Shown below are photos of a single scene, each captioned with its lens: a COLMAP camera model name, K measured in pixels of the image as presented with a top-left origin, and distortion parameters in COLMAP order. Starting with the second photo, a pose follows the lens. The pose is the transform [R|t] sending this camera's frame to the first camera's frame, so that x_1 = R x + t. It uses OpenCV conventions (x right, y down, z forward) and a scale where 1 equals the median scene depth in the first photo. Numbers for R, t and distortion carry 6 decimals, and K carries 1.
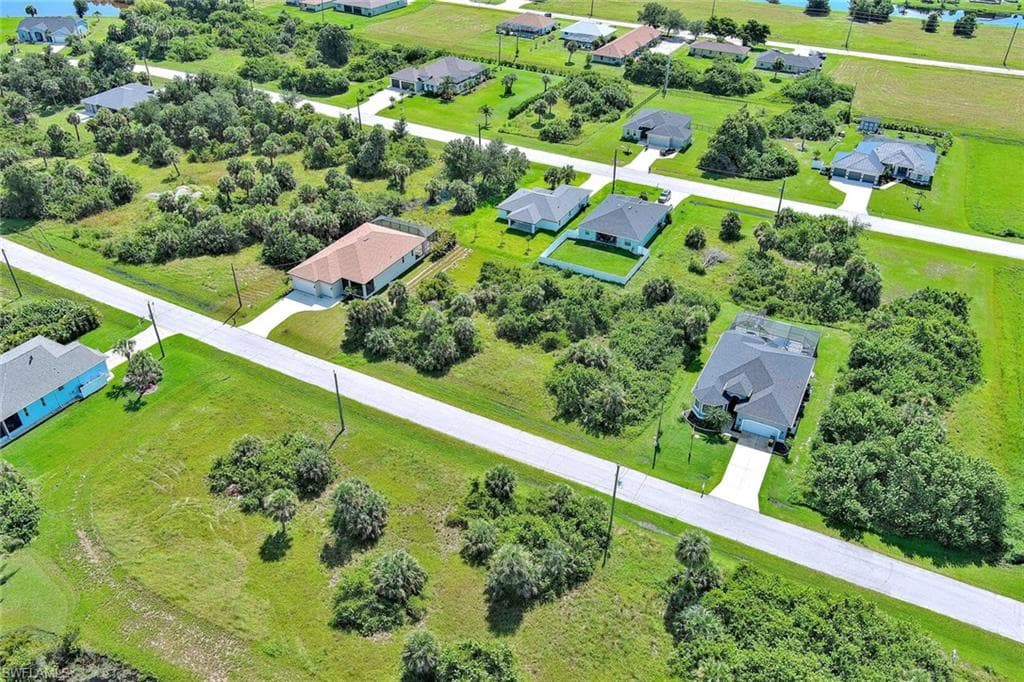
lens RADIAL K [[793.8, 0, 514.6], [0, 793.8, 340.7], [0, 0, 1]] dist [0.028125, -0.028583]
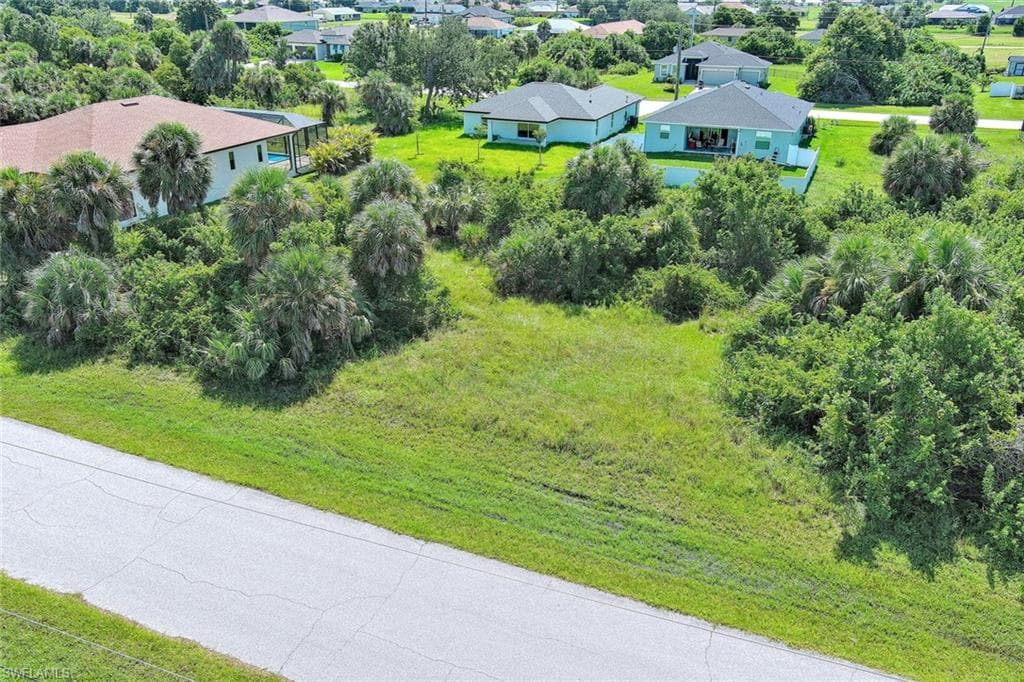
lens RADIAL K [[797.7, 0, 513.4], [0, 797.7, 338.1], [0, 0, 1]] dist [0.014867, -0.002615]
pose [[0.996413, -0.035414, 0.076851, -0.033555], [0.048945, 0.982070, -0.182052, 0.057127], [-0.069026, 0.185161, 0.980281, 0.576986]]
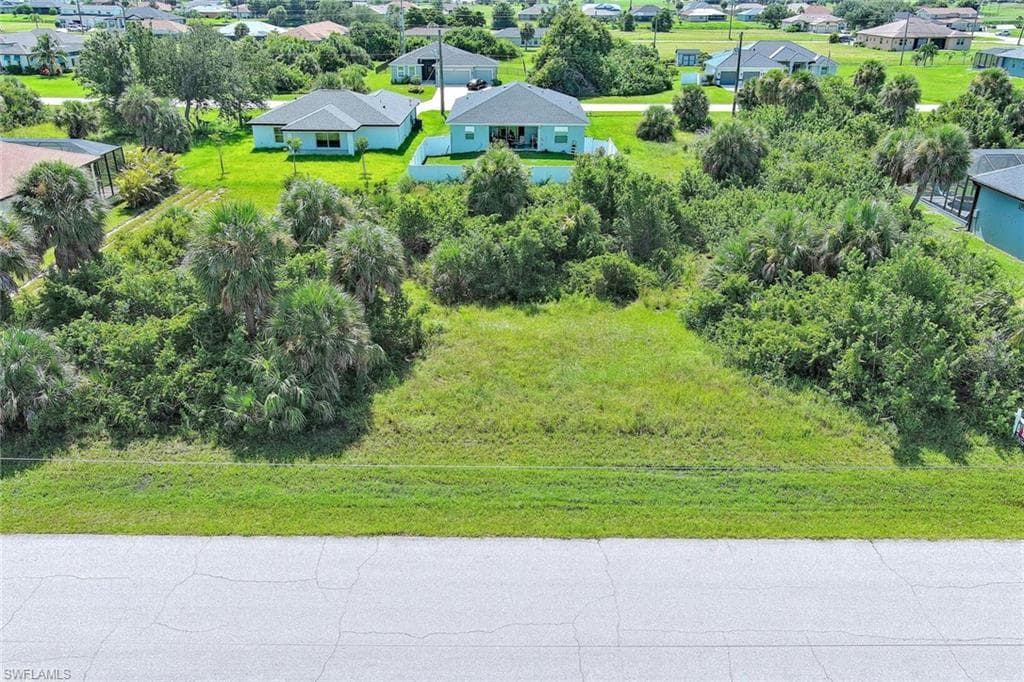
lens RADIAL K [[797.3, 0, 514.4], [0, 797.3, 338.4], [0, 0, 1]] dist [0.018276, -0.007123]
pose [[0.881478, -0.191987, 0.431437, -0.112470], [0.266863, 0.956272, -0.119698, 0.043538], [-0.389591, 0.220646, 0.894167, 0.588895]]
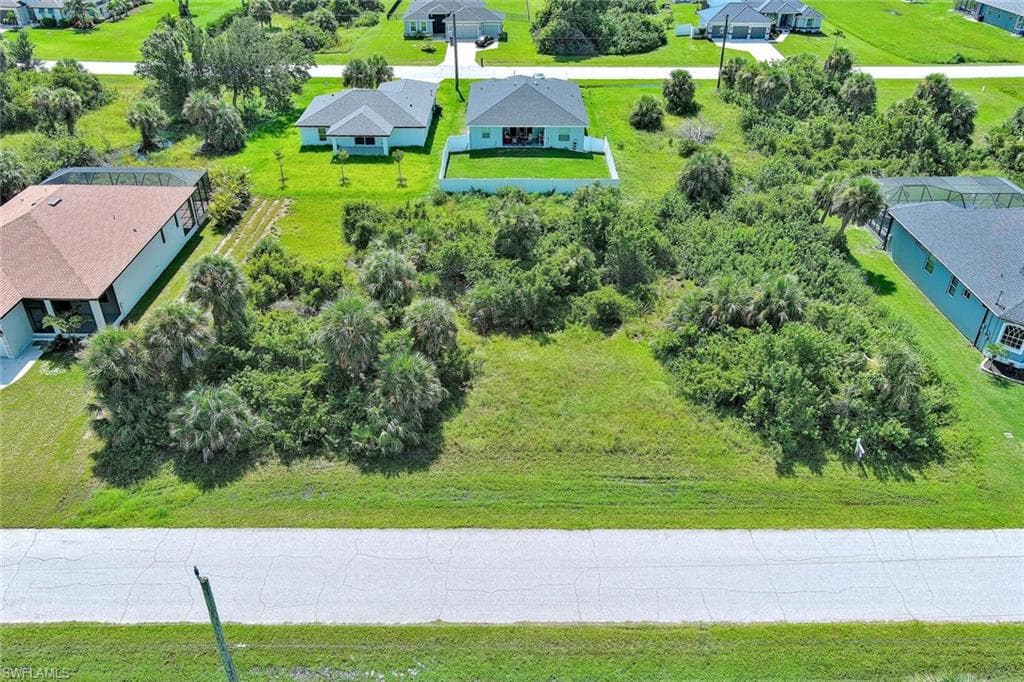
lens RADIAL K [[793.8, 0, 514.6], [0, 793.8, 340.7], [0, 0, 1]] dist [0.028125, -0.028583]
pose [[0.879519, -0.256030, 0.401117, -0.148821], [0.269269, 0.962763, 0.024105, -0.005698], [-0.392352, 0.086808, 0.915710, 0.495529]]
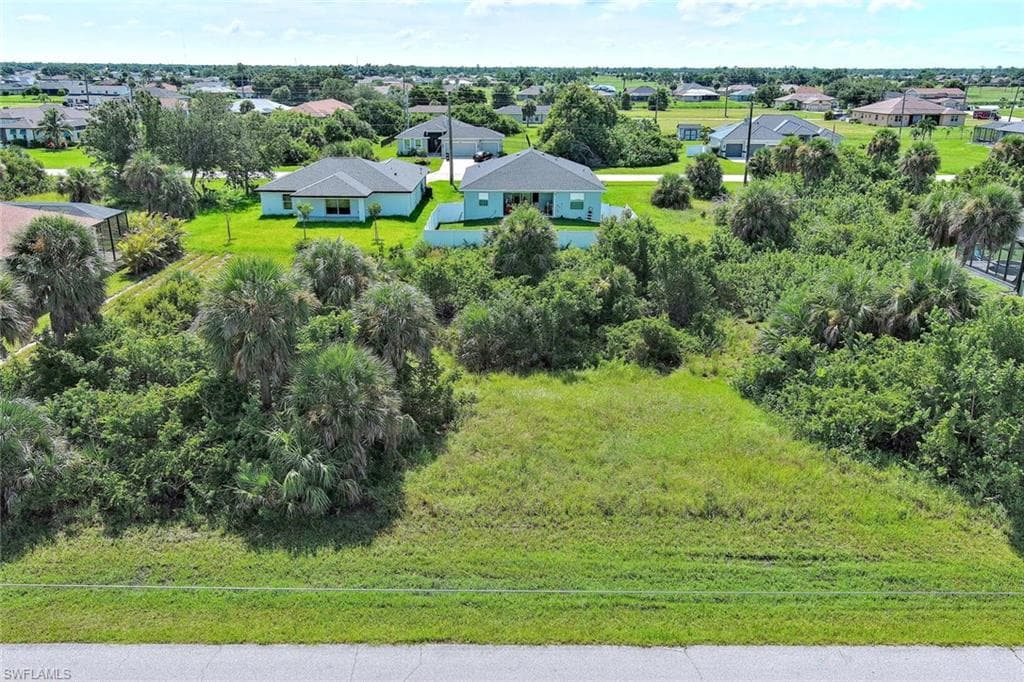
lens RADIAL K [[797.7, 0, 513.4], [0, 797.7, 338.1], [0, 0, 1]] dist [0.014867, -0.002615]
pose [[0.878566, -0.152745, 0.452538, -0.114135], [0.270024, 0.940378, -0.206823, 0.038898], [-0.393966, 0.303903, 0.867430, 0.612665]]
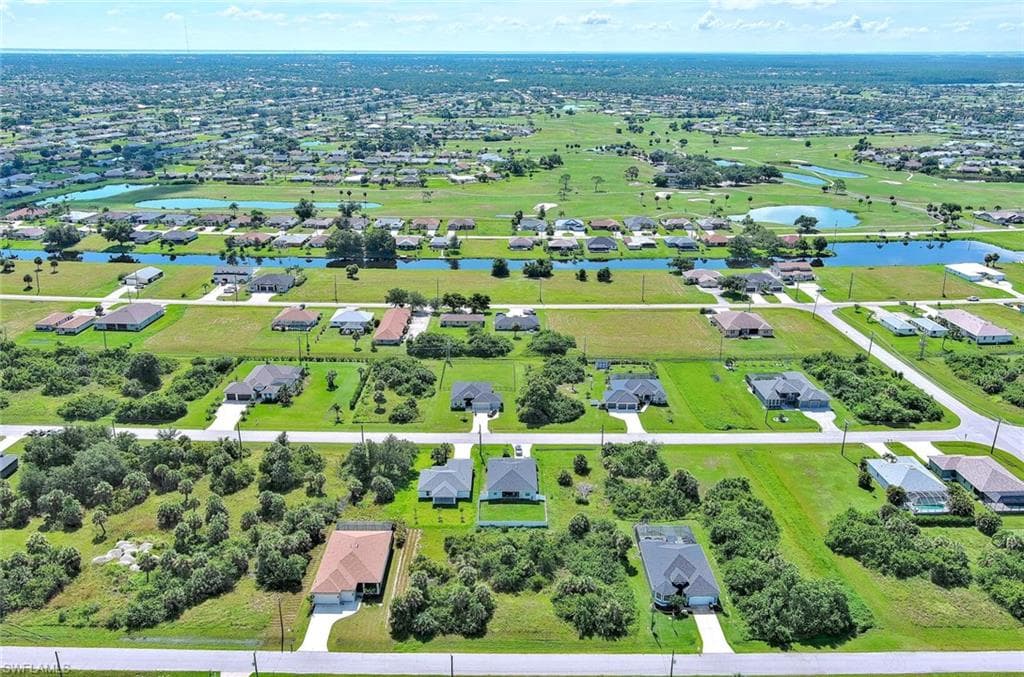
lens RADIAL K [[790.6, 0, 503.0], [0, 790.6, 339.7], [0, 0, 1]] dist [0.044746, -0.074498]
pose [[0.881861, -0.161573, 0.442962, -0.442897], [0.267321, 0.945206, -0.187419, -0.126875], [-0.388408, 0.283690, 0.876732, -0.244908]]
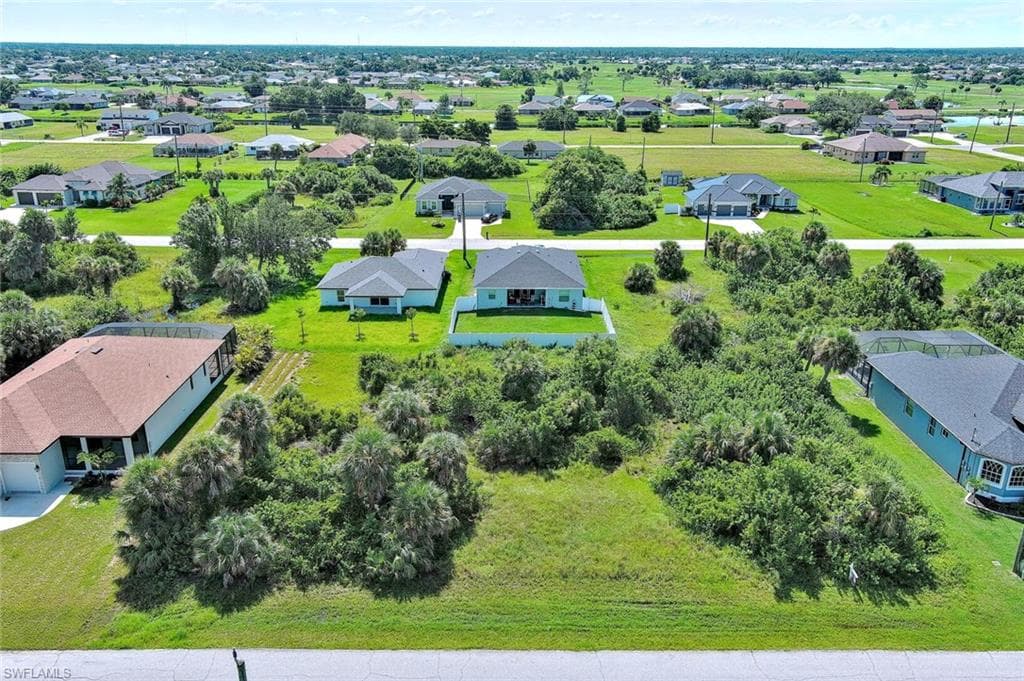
lens RADIAL K [[796.2, 0, 514.6], [0, 796.2, 340.6], [0, 0, 1]] dist [0.035475, -0.048322]
pose [[0.879443, -0.165236, 0.446404, -0.165706], [0.269728, 0.945710, -0.181327, 0.009279], [-0.392207, 0.279875, 0.876267, 0.475230]]
